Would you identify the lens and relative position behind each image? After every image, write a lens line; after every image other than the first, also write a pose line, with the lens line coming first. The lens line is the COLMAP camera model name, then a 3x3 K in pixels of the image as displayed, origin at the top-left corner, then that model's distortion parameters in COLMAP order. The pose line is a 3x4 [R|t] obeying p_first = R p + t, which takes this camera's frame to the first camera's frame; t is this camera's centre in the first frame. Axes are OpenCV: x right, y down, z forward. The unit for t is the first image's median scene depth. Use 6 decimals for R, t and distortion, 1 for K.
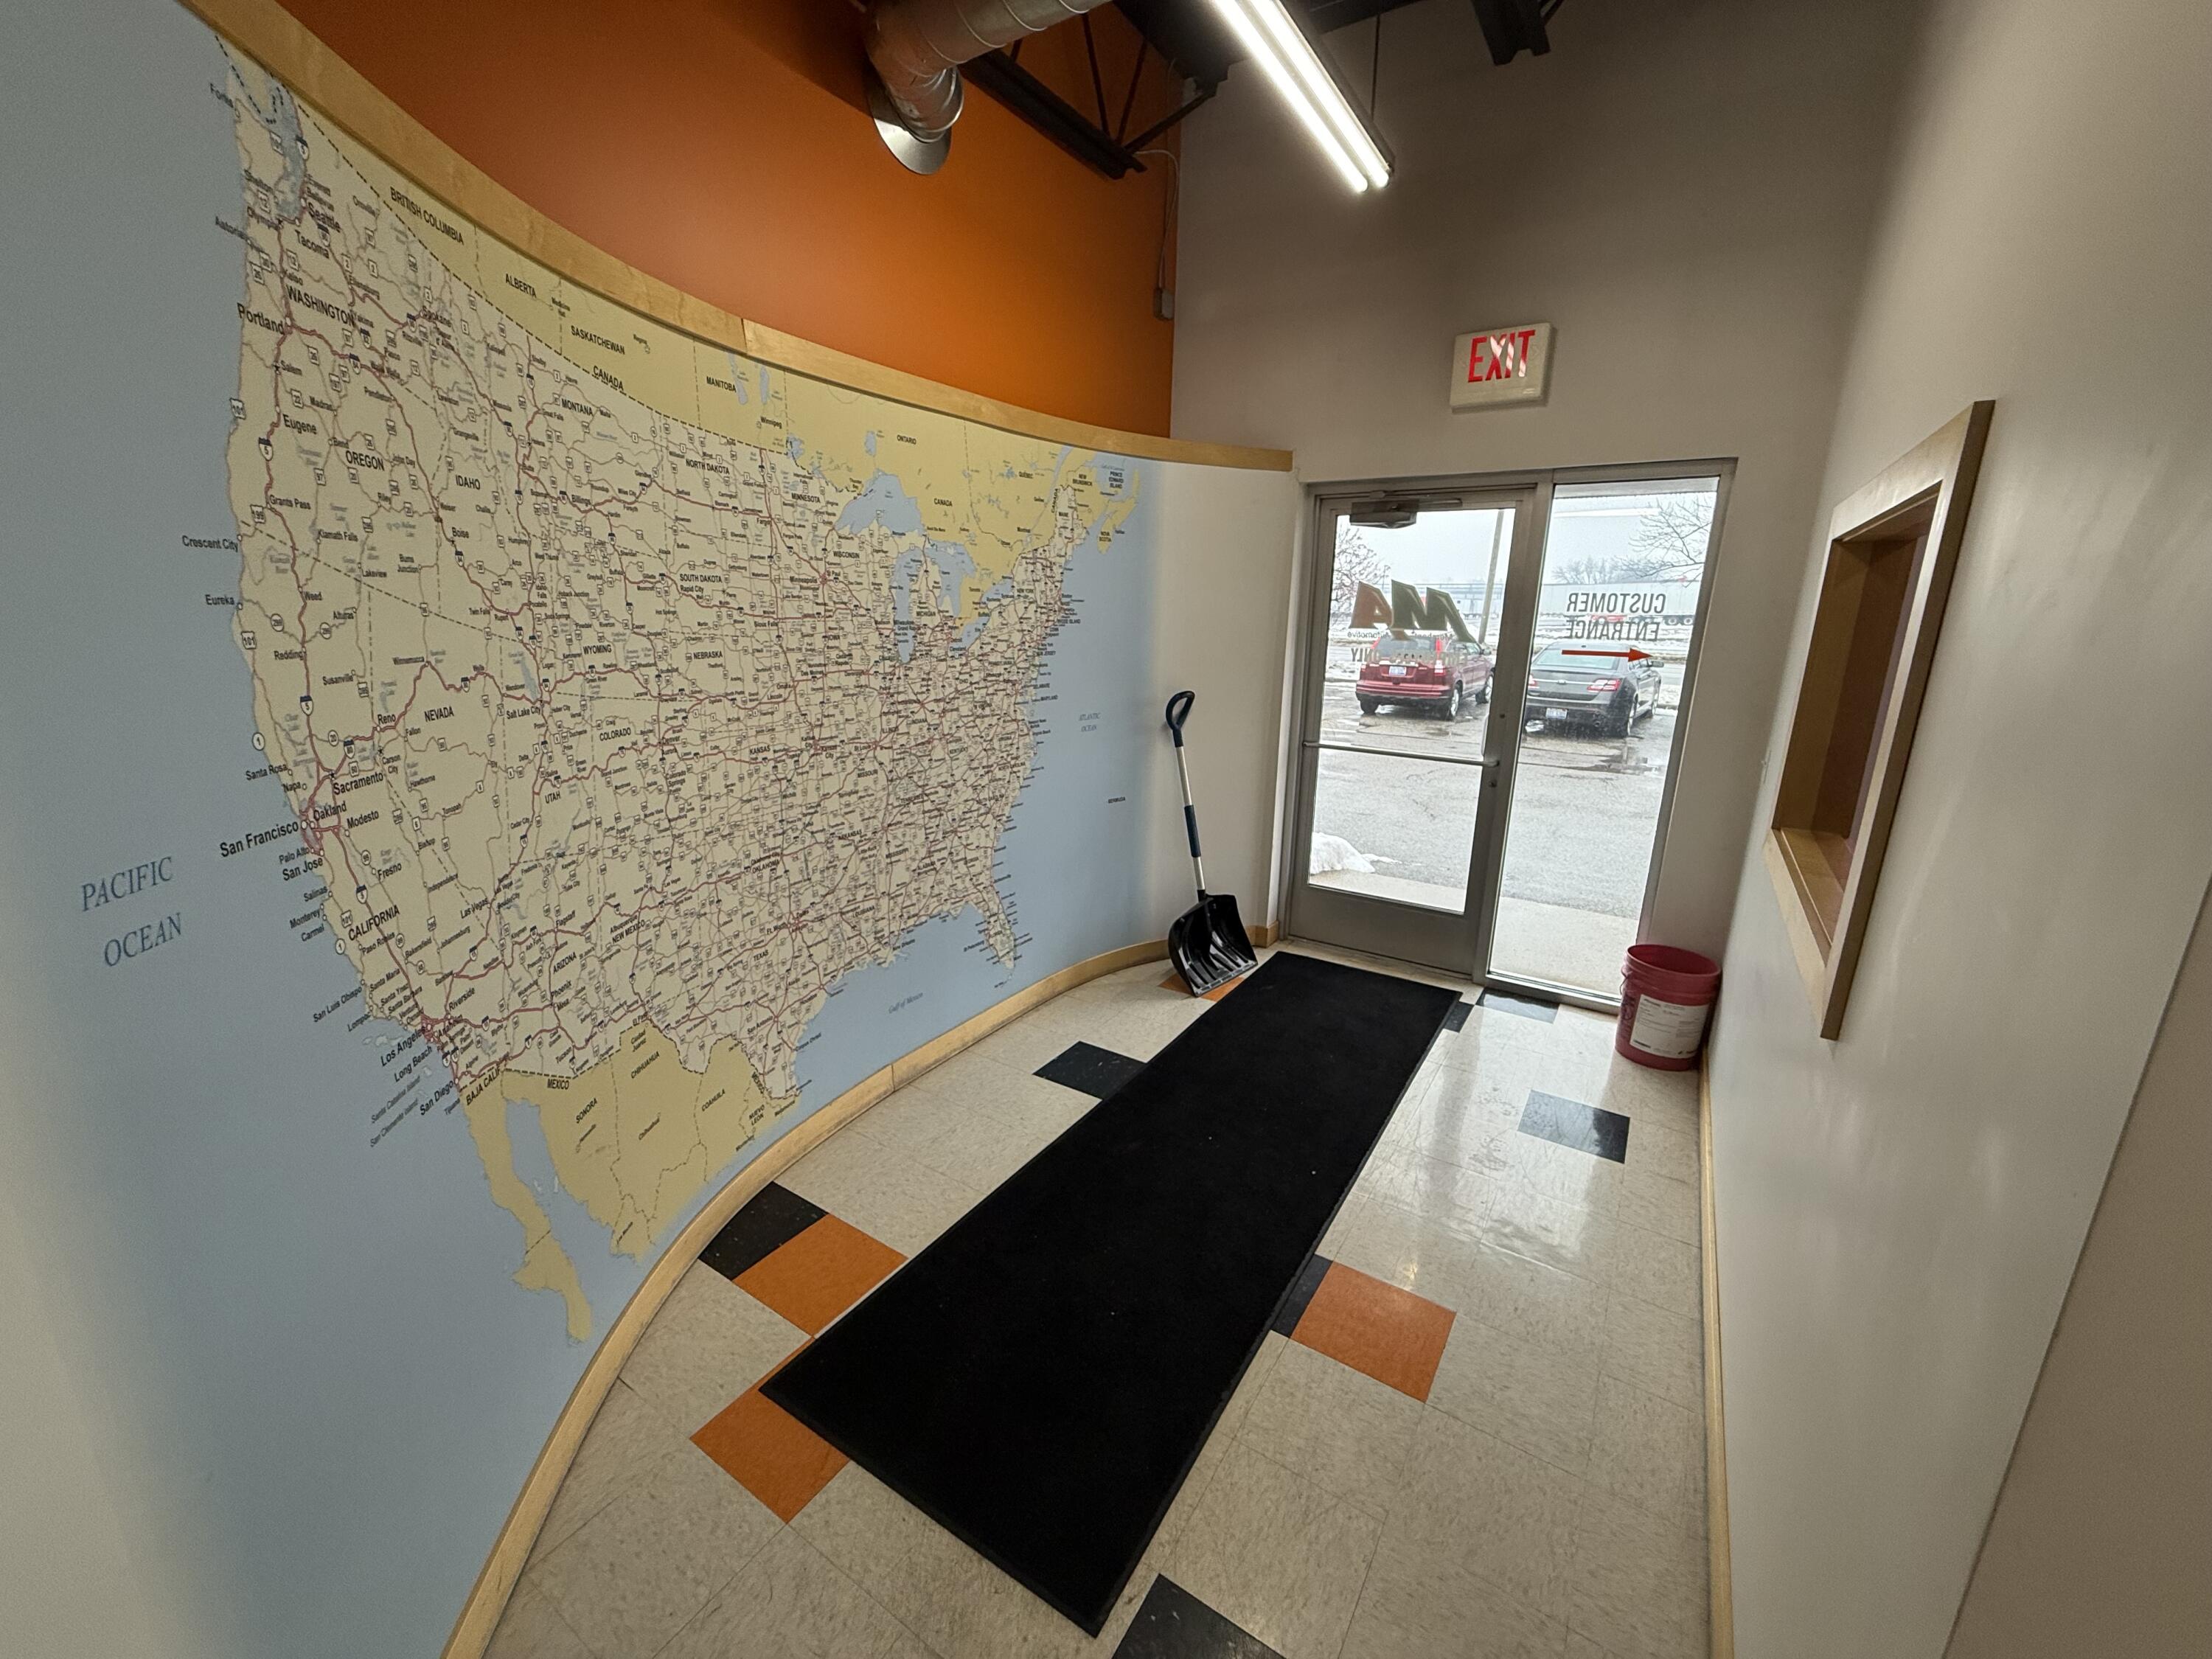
lens RADIAL K [[882.0, 0, 1101.8], [0, 882.0, 824.3], [0, 0, 1]] dist [0.000094, 0.000050]
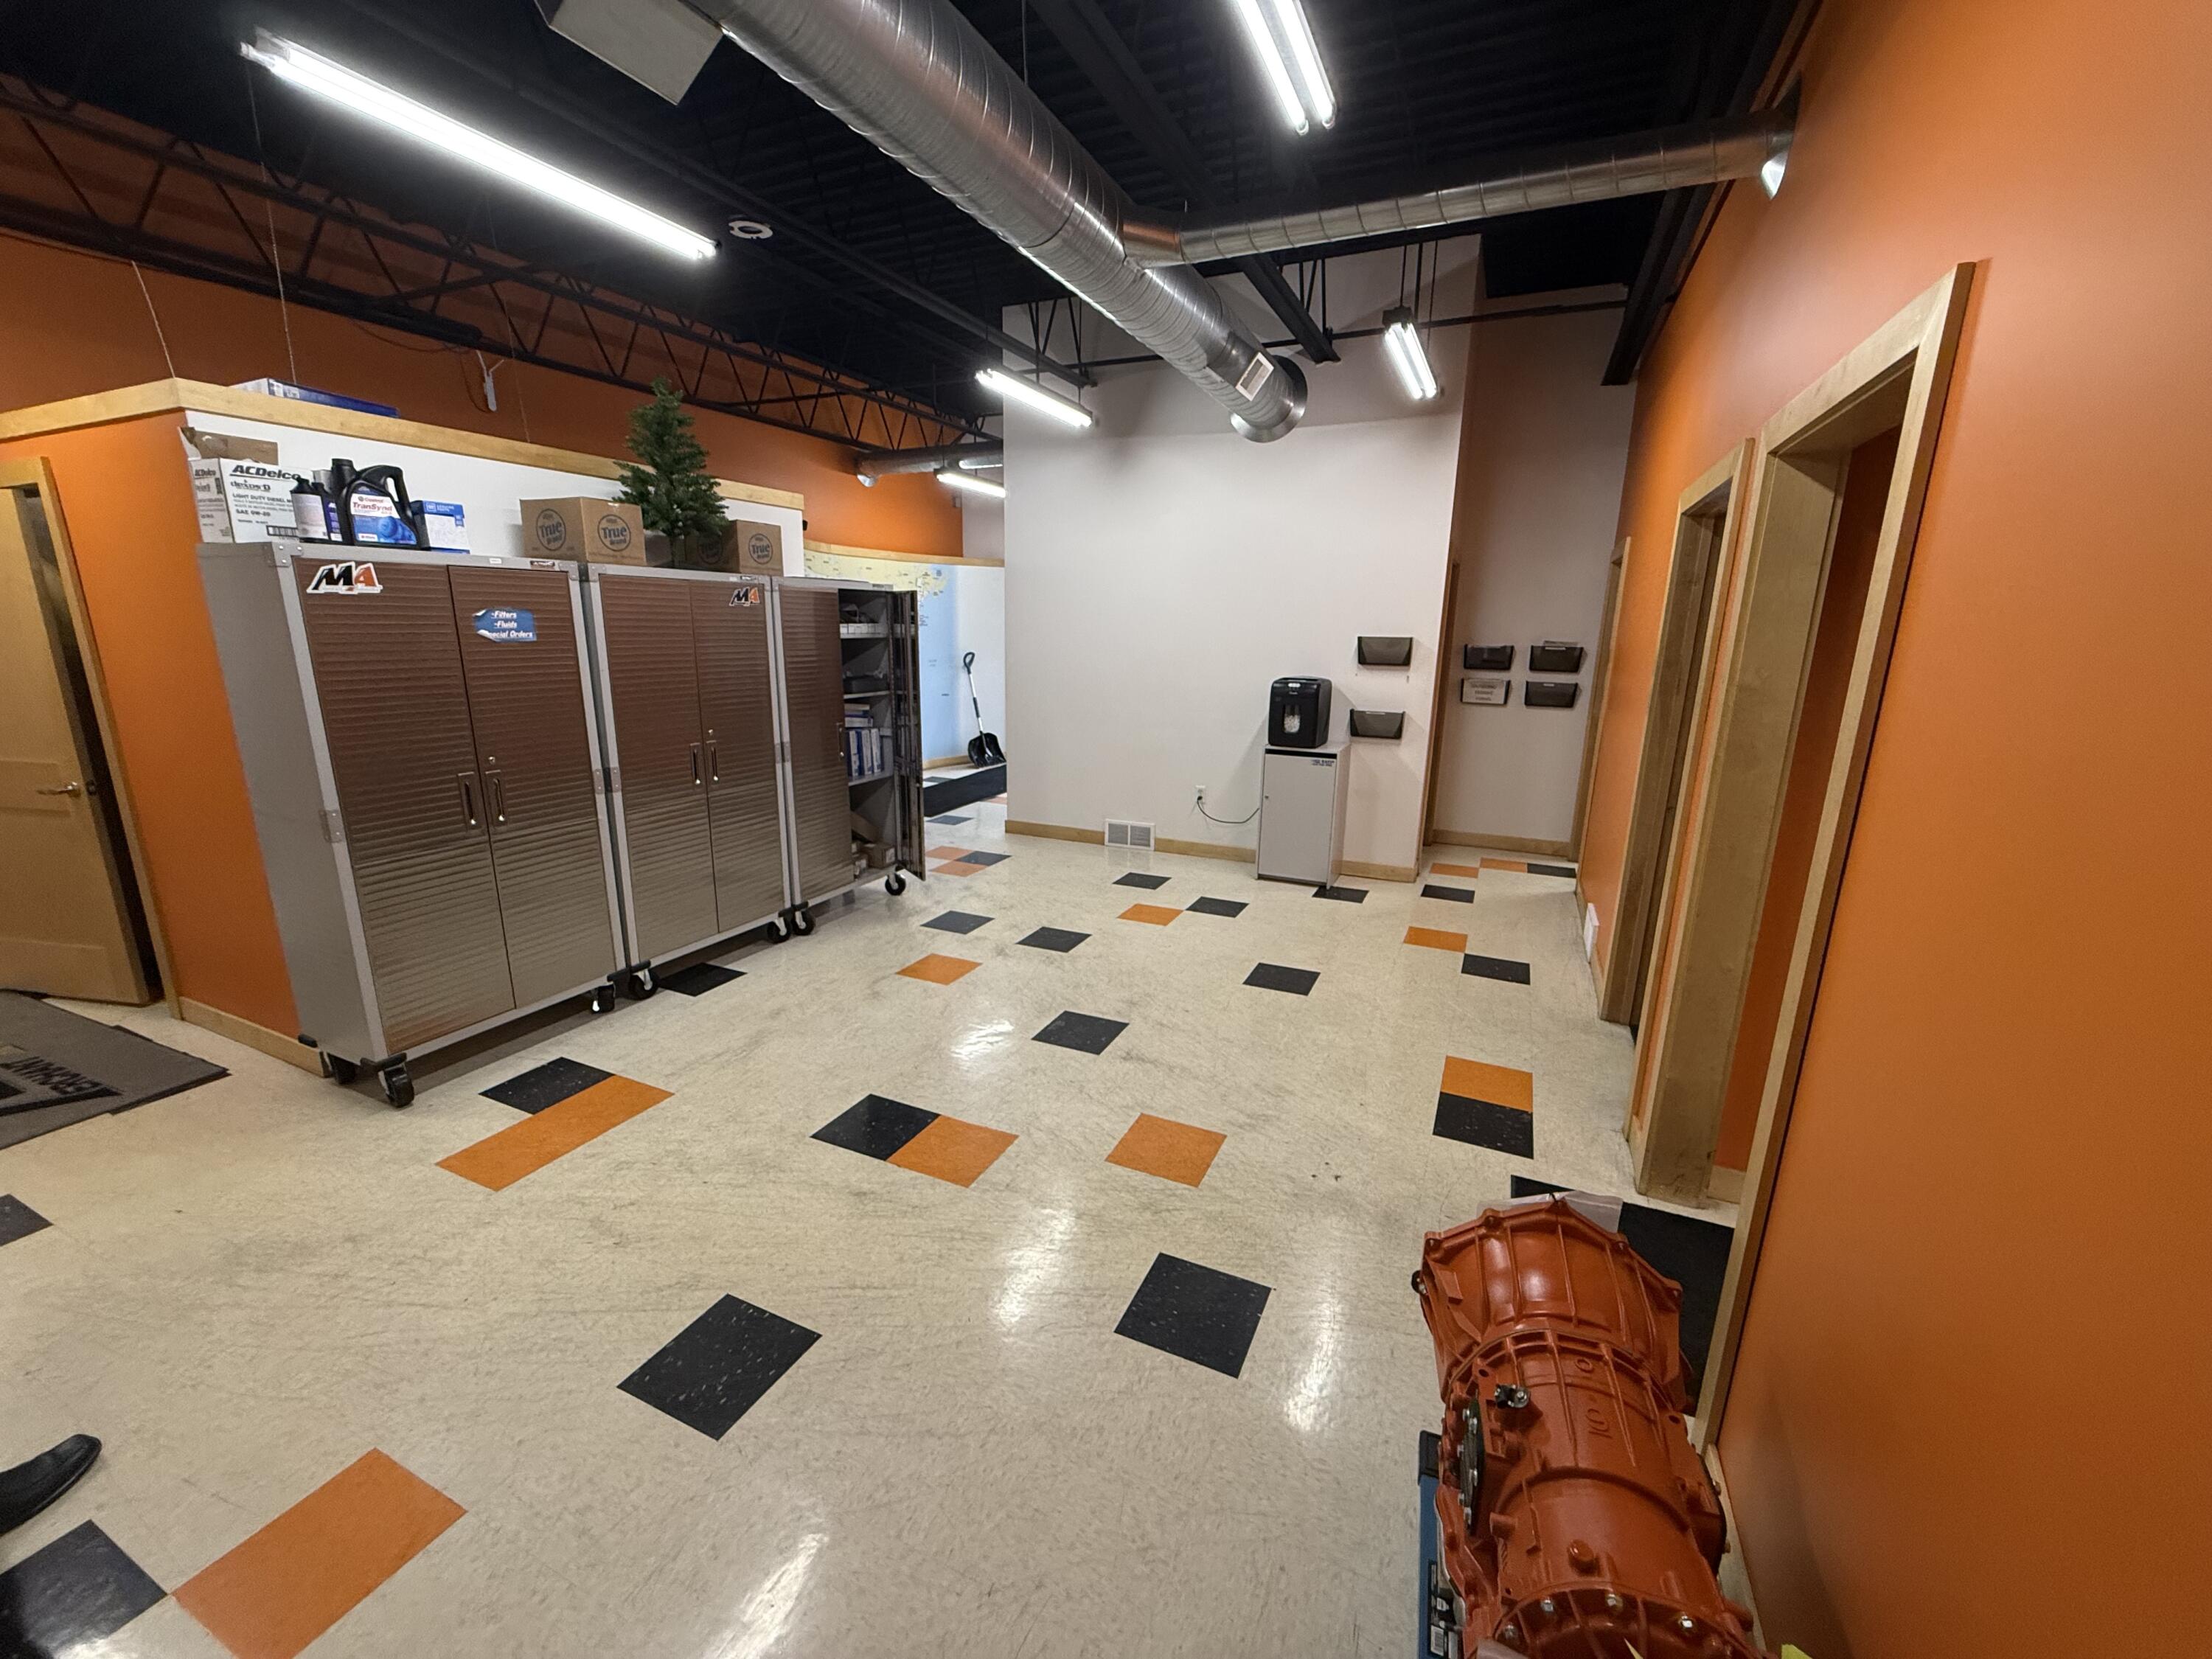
lens RADIAL K [[882.0, 0, 1103.5], [0, 882.0, 833.7], [0, 0, 1]] dist [0.000094, 0.000050]
pose [[0.991279, -0.034018, 0.127310, 0.132176], [0.035627, 0.999311, -0.010385, 0.417949], [-0.126869, 0.014831, 0.991809, -1.594017]]
